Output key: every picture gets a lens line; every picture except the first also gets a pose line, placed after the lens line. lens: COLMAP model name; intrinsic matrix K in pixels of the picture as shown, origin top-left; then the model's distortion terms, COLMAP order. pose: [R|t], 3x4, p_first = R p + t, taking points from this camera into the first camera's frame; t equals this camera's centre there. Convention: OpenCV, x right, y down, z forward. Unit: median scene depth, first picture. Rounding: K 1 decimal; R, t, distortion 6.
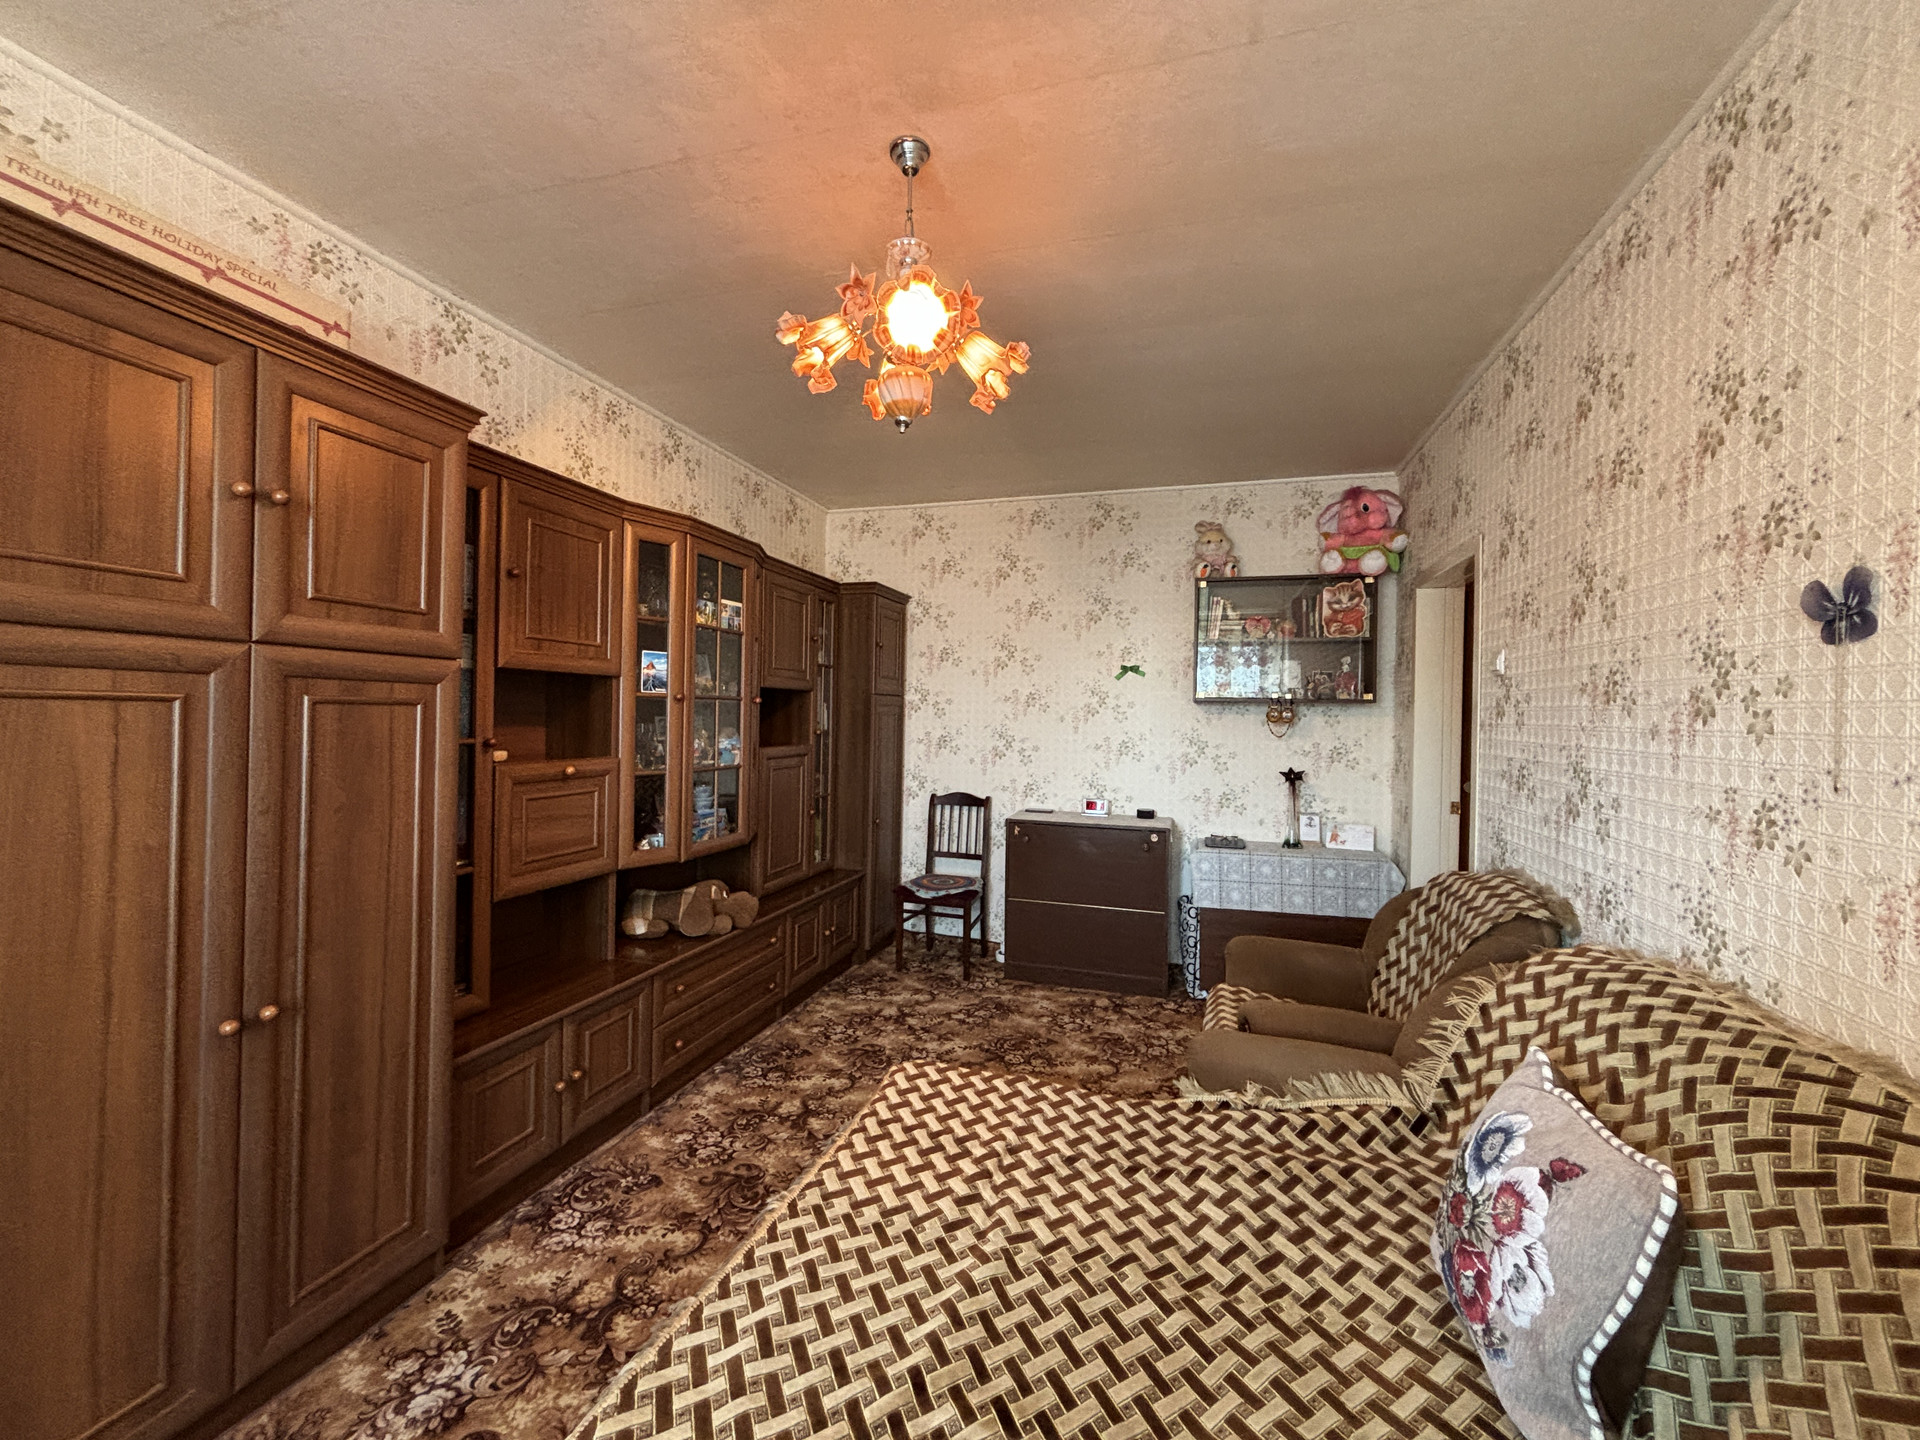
lens RADIAL K [[779.1, 0, 955.0], [0, 779.1, 714.8], [0, 0, 1]] dist [0.002697, -0.001280]
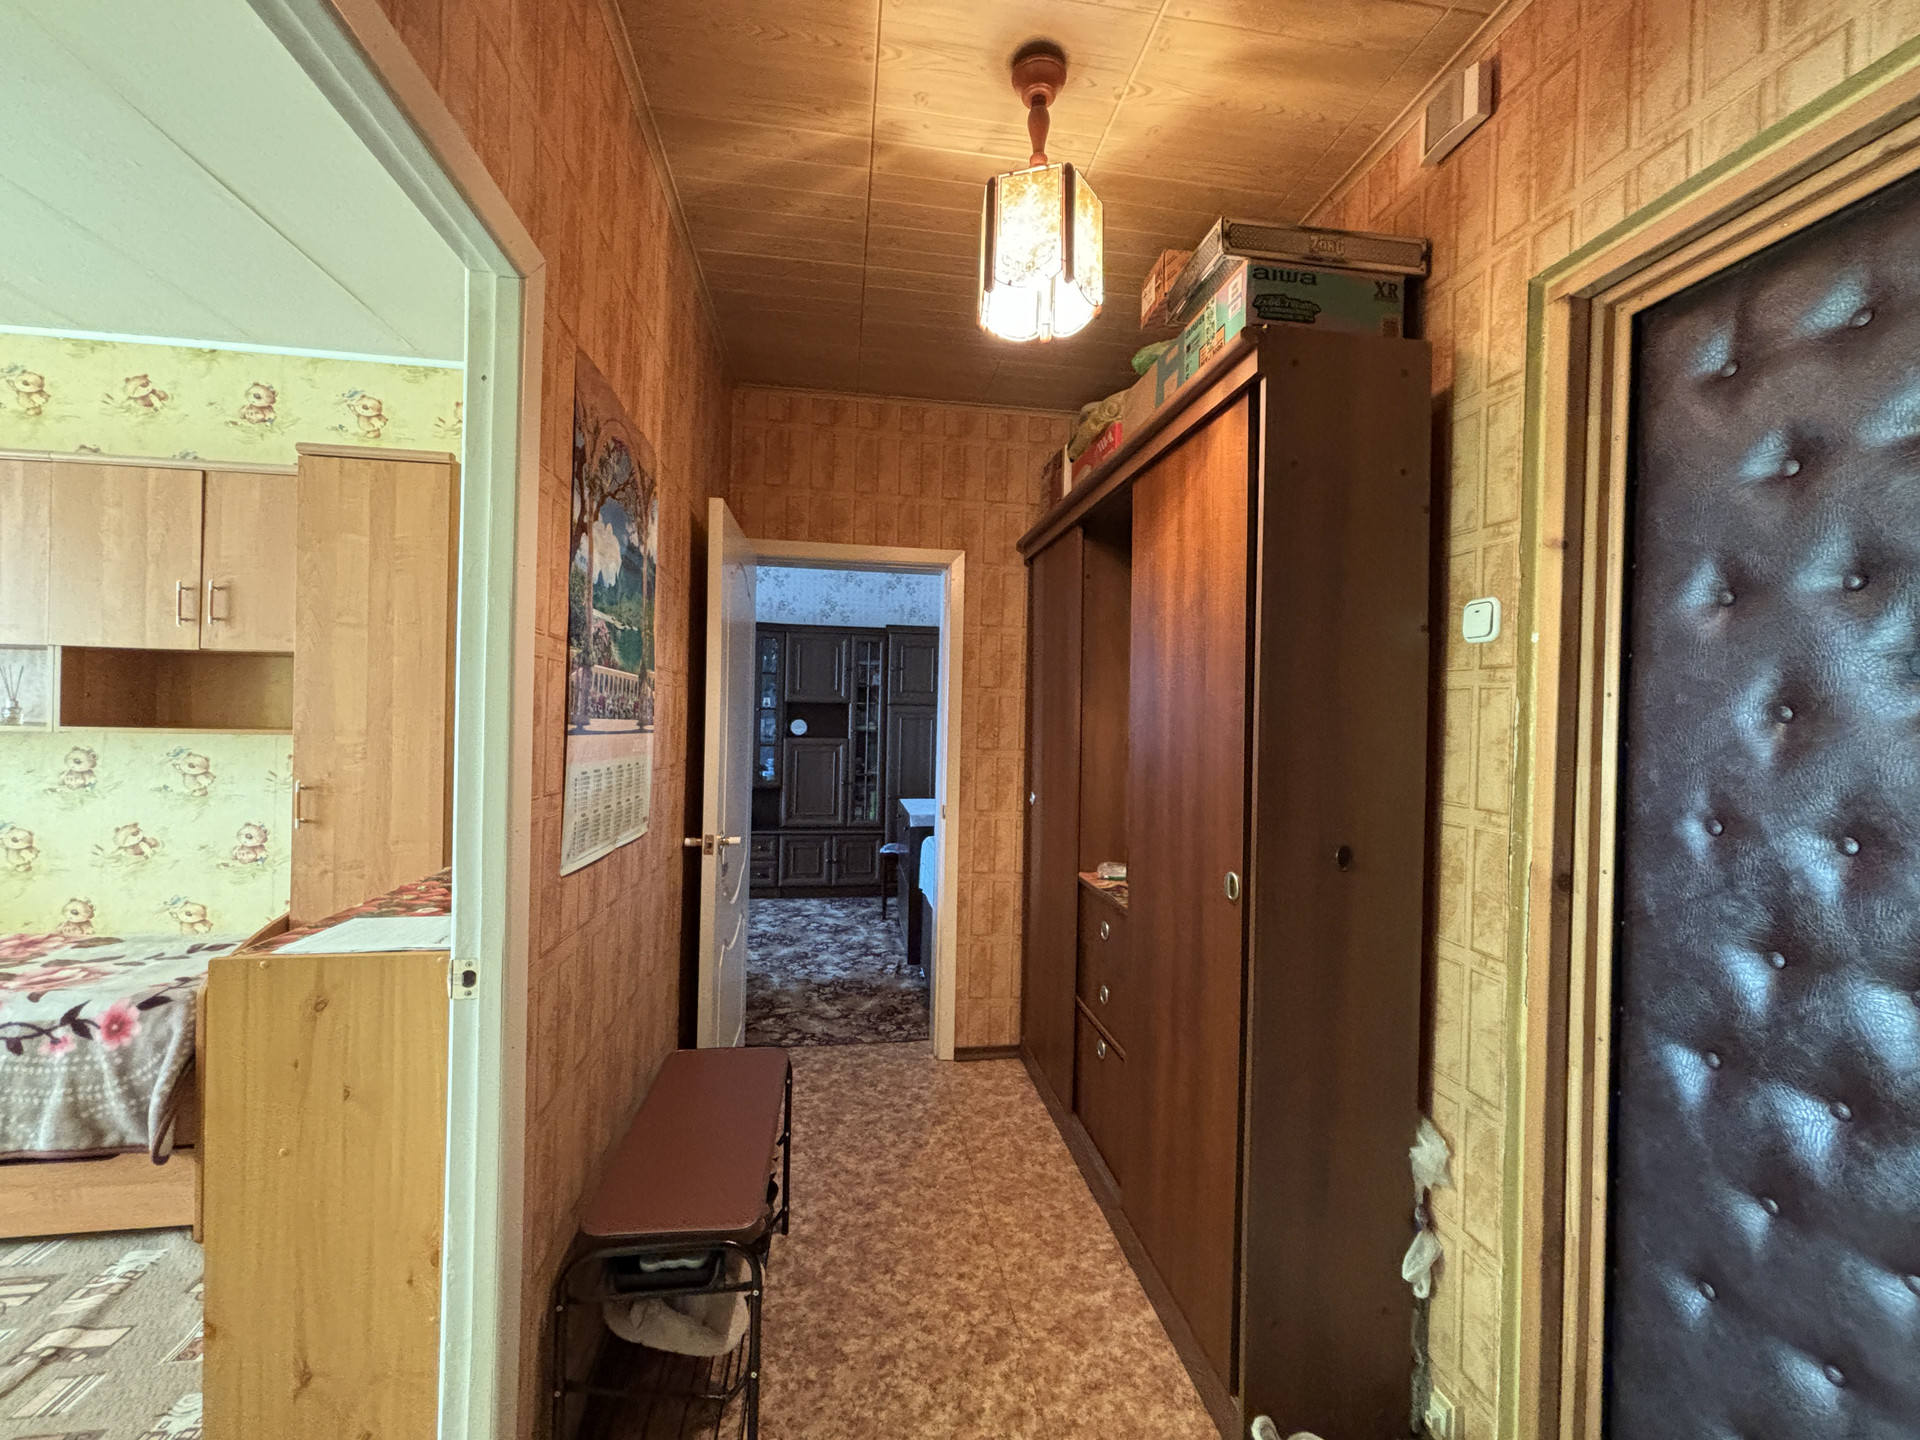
lens RADIAL K [[779.1, 0, 958.5], [0, 779.1, 717.2], [0, 0, 1]] dist [0.002697, -0.001280]
pose [[0.425384, -0.011160, -0.904944, 1.634590], [-0.014597, 0.999709, -0.019190, 0.028860], [0.904895, 0.021372, 0.425097, 0.704074]]
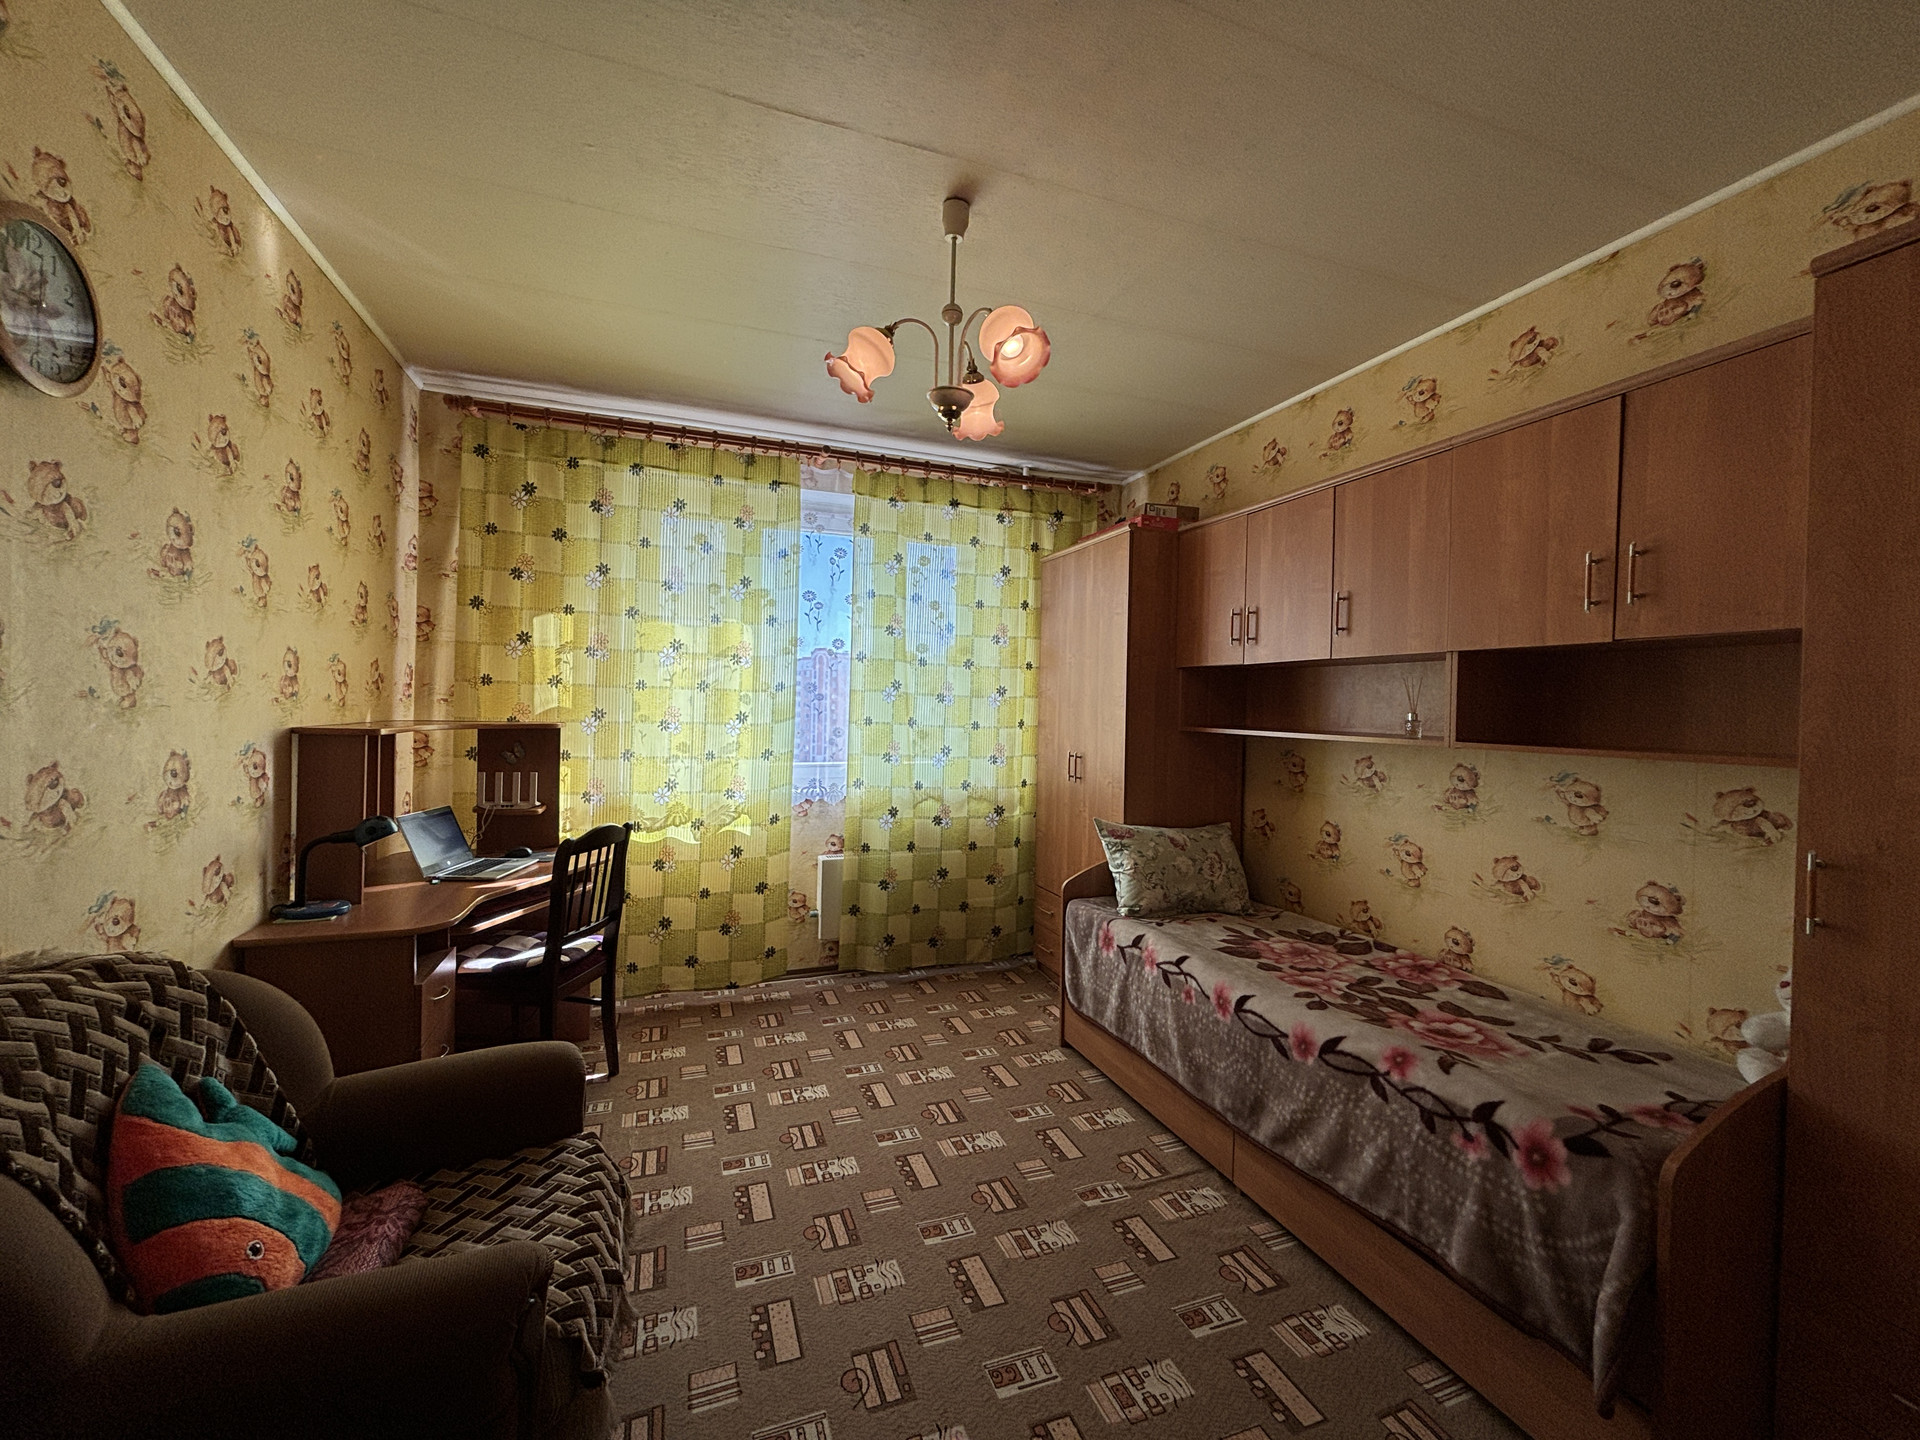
lens RADIAL K [[779.1, 0, 964.6], [0, 779.1, 719.5], [0, 0, 1]] dist [0.002697, -0.001280]
pose [[-0.794798, -0.025316, -0.606345, 1.313897], [-0.037434, 0.999272, 0.007347, 0.027234], [0.605718, 0.028538, -0.795168, 0.507441]]
